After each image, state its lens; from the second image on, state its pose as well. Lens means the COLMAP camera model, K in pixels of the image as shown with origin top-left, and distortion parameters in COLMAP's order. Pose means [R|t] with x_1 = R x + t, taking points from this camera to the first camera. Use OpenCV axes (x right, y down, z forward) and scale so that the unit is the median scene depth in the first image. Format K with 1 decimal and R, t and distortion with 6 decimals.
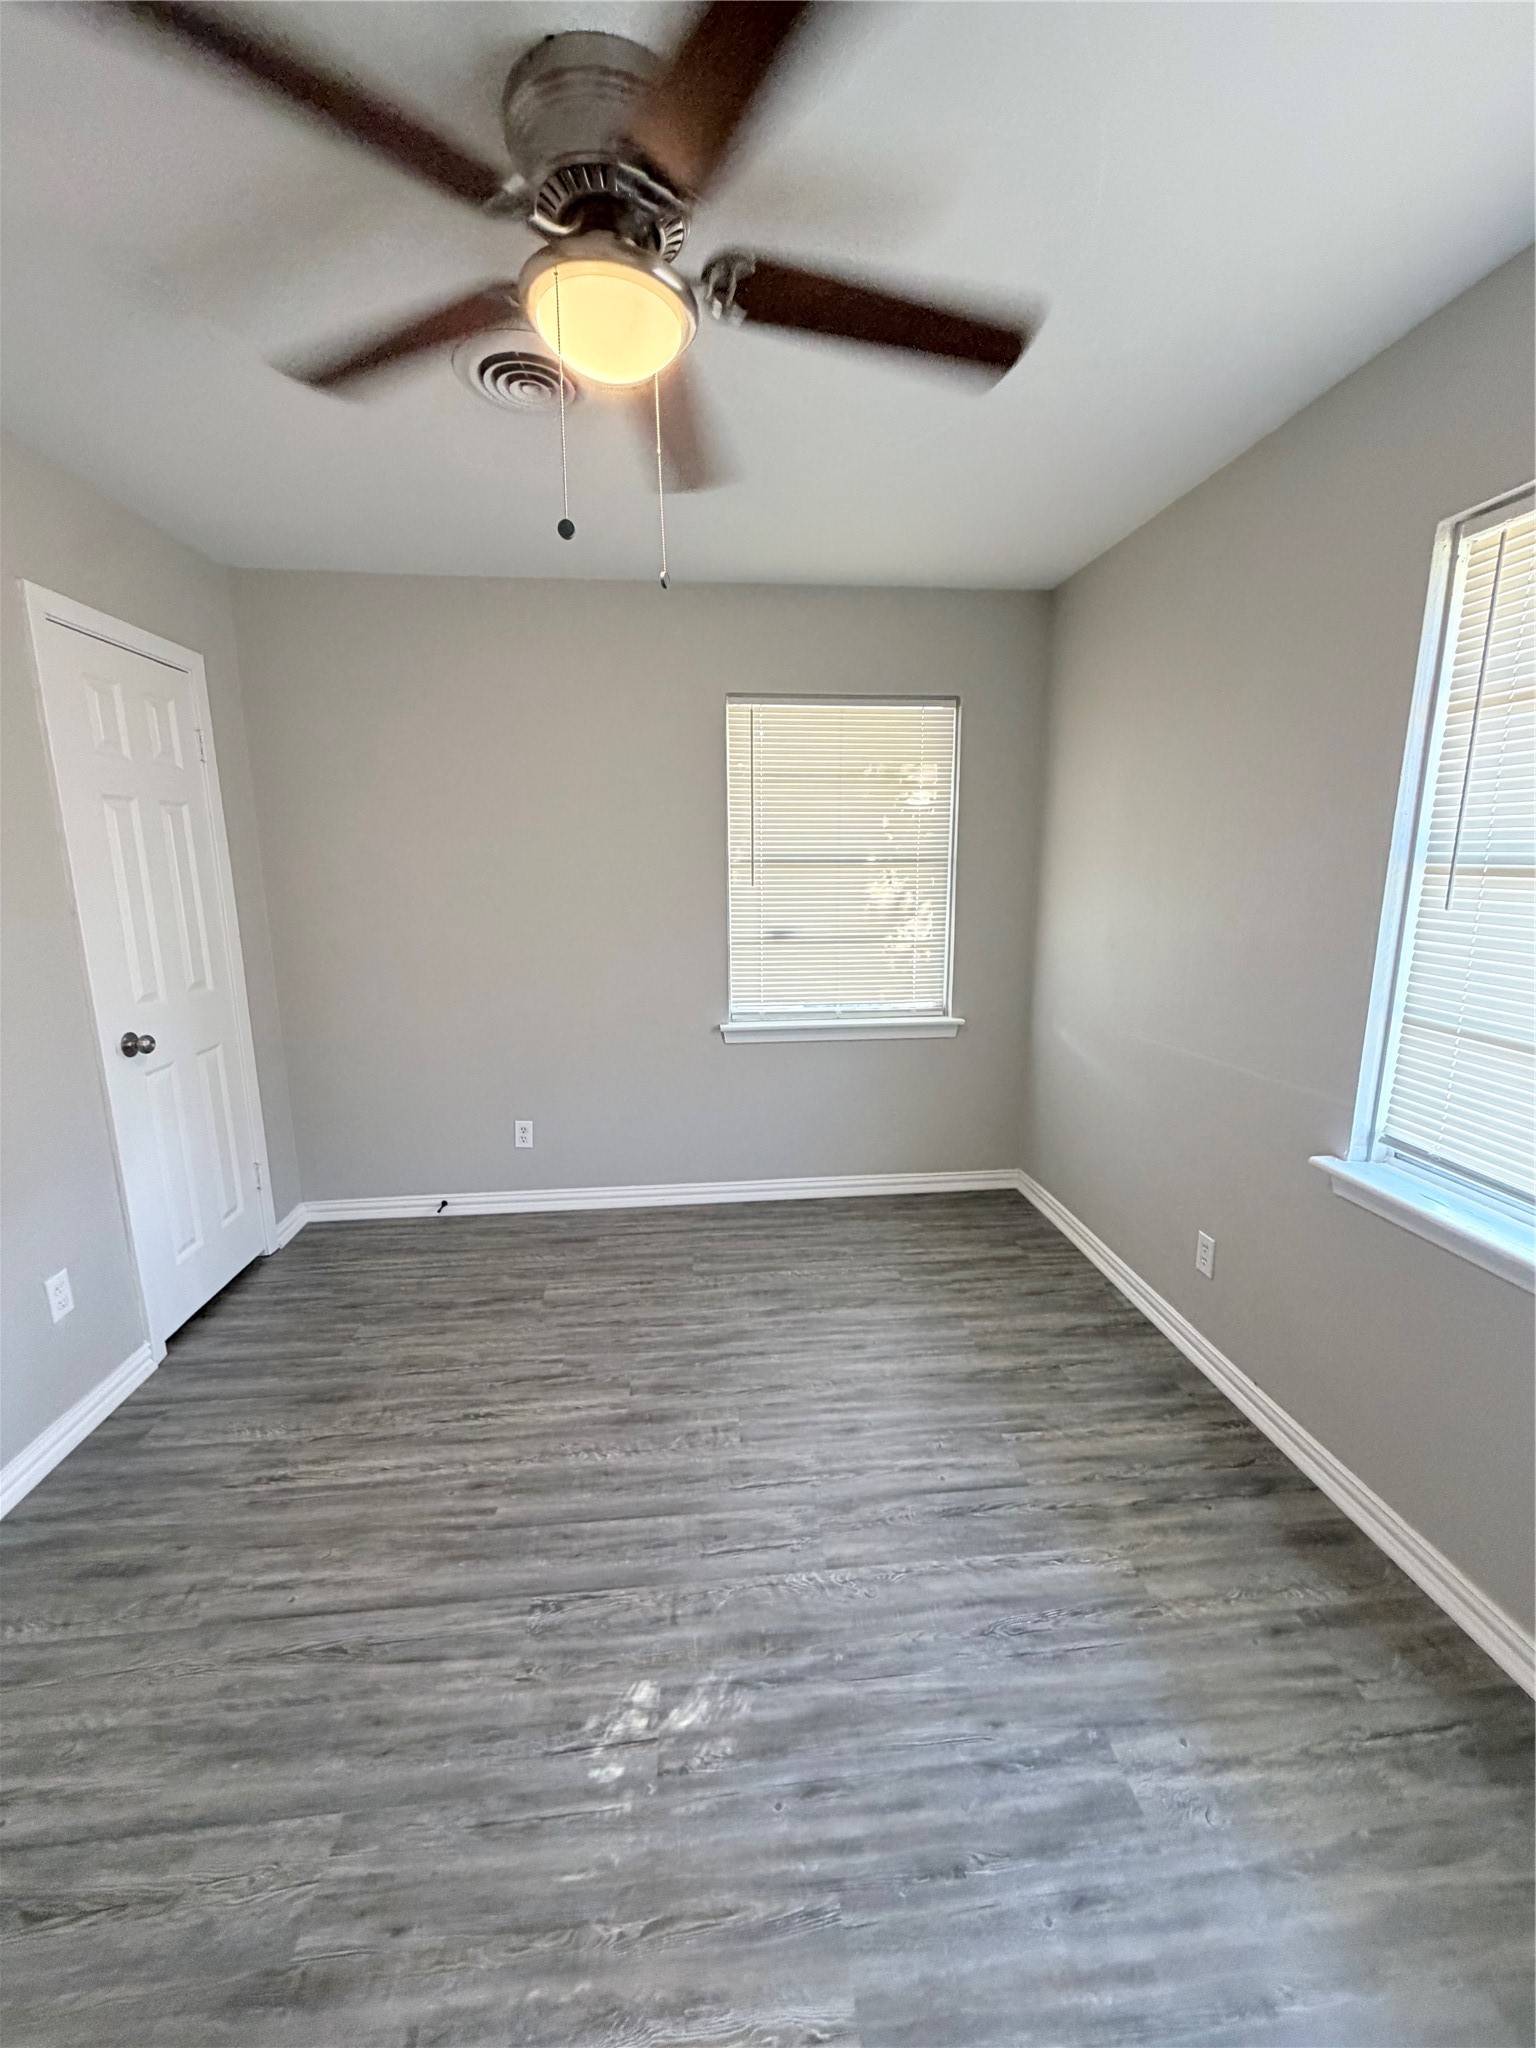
lens RADIAL K [[822.2, 0, 763.1], [0, 822.2, 1015.7], [0, 0, 1]] dist [0.003013, -0.001359]
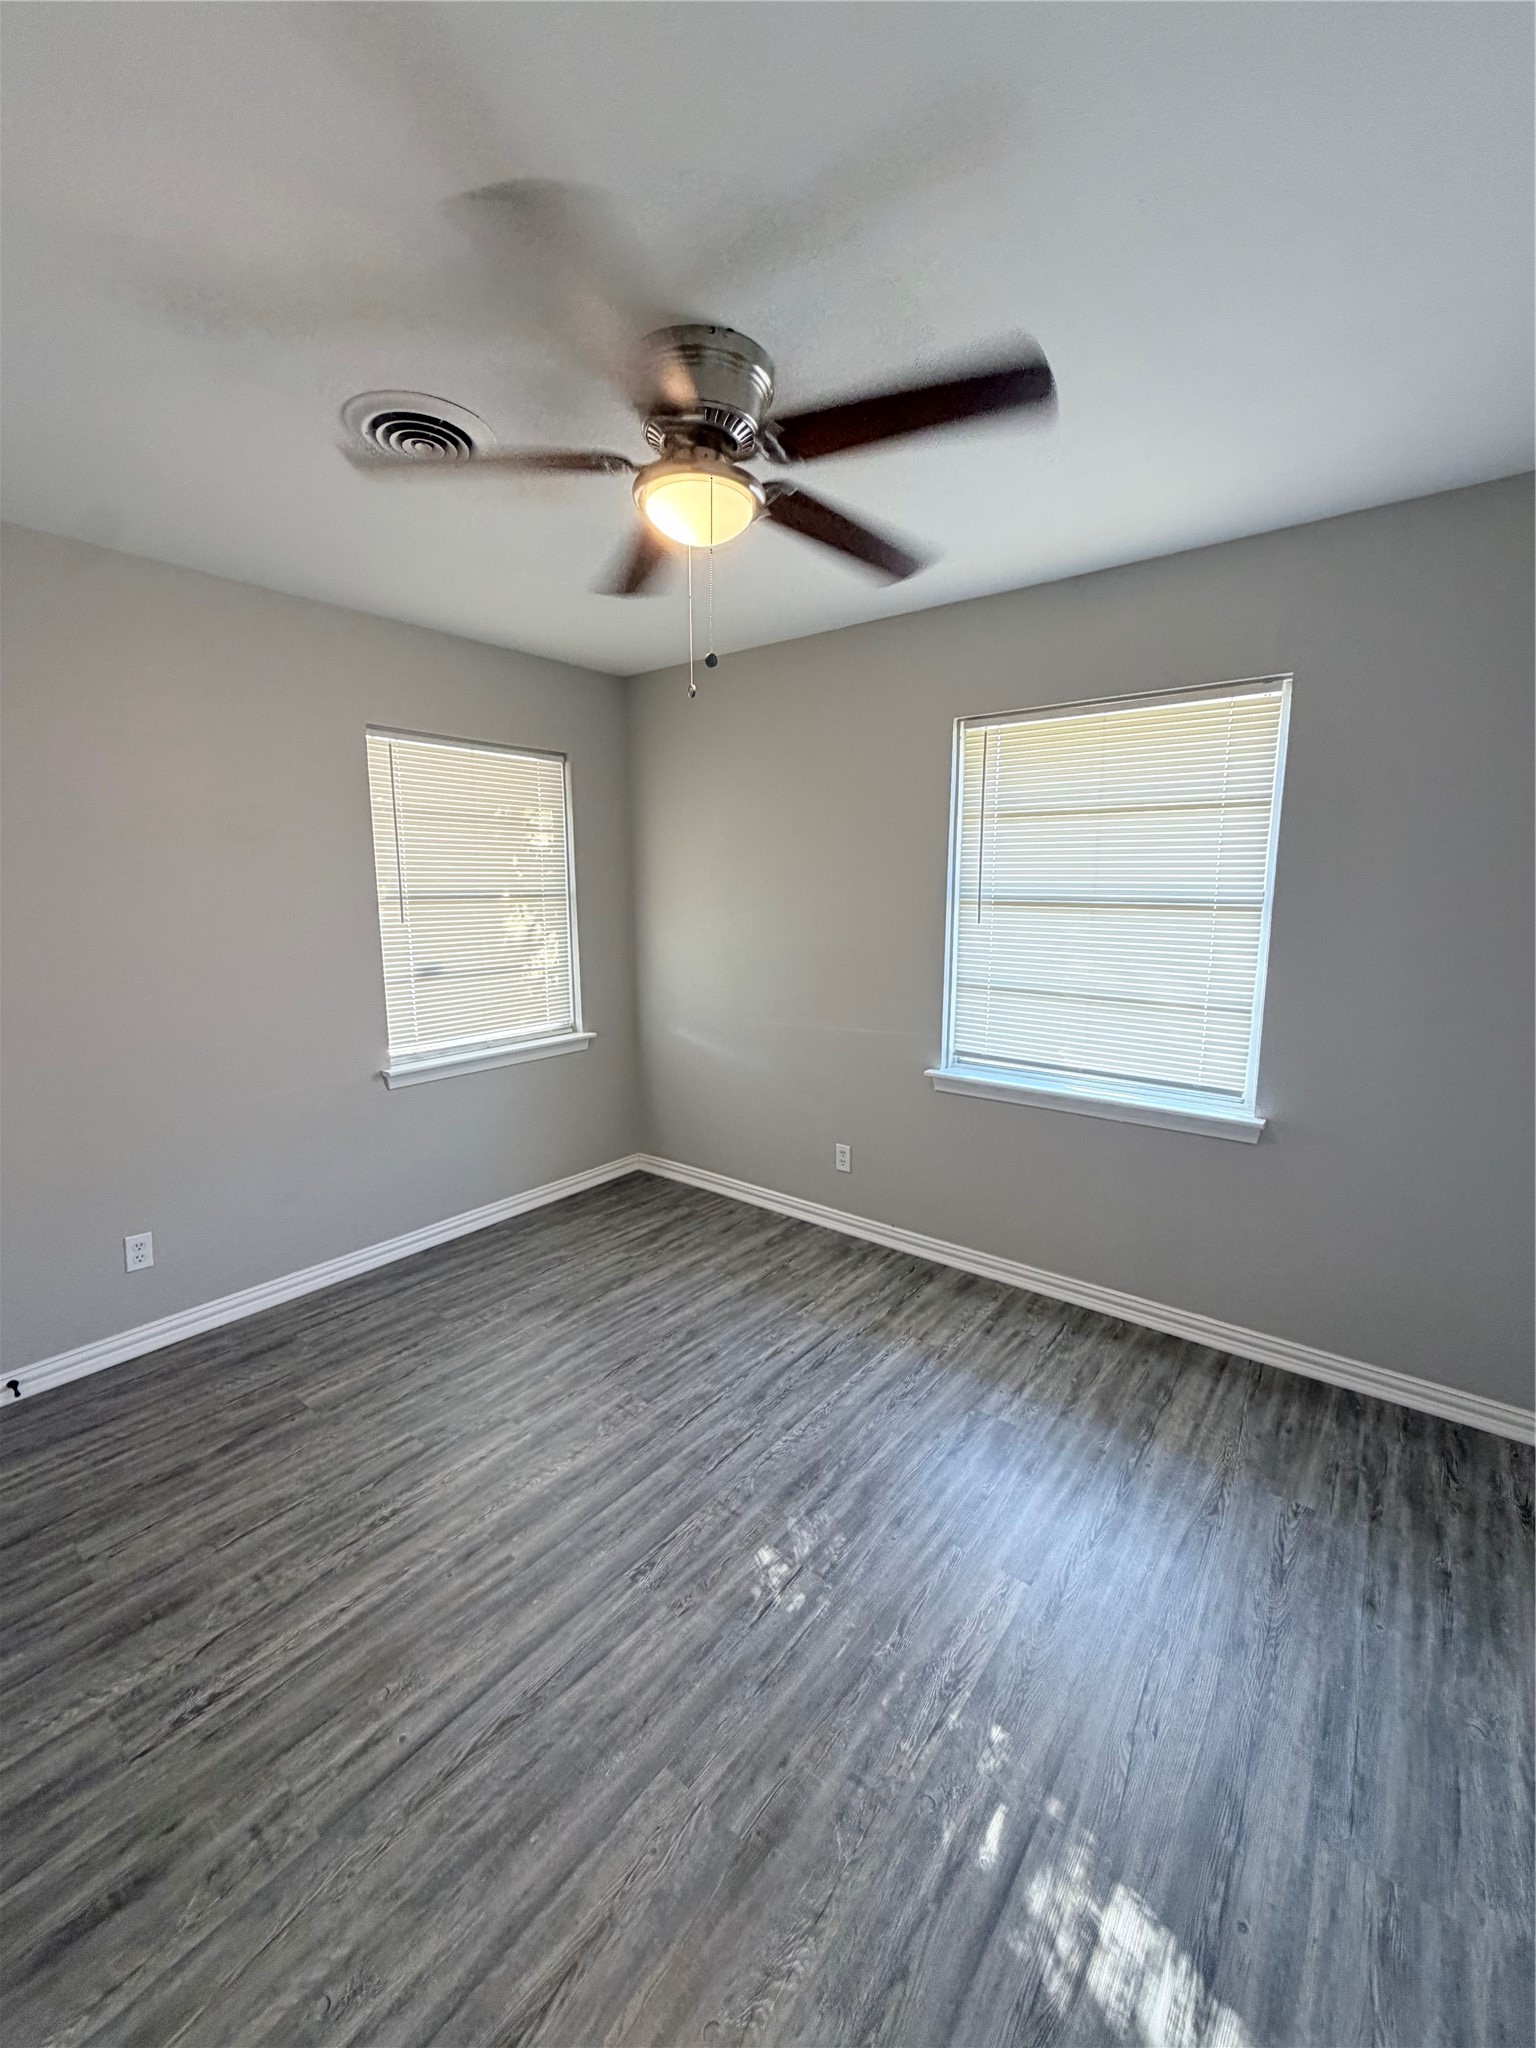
lens RADIAL K [[822.2, 0, 776.6], [0, 822.2, 1017.6], [0, 0, 1]] dist [0.003013, -0.001359]
pose [[0.689107, -0.114509, 0.715555, -0.729948], [0.133572, 0.990588, 0.029887, -0.030615], [-0.712243, 0.074982, 0.697917, 0.028139]]
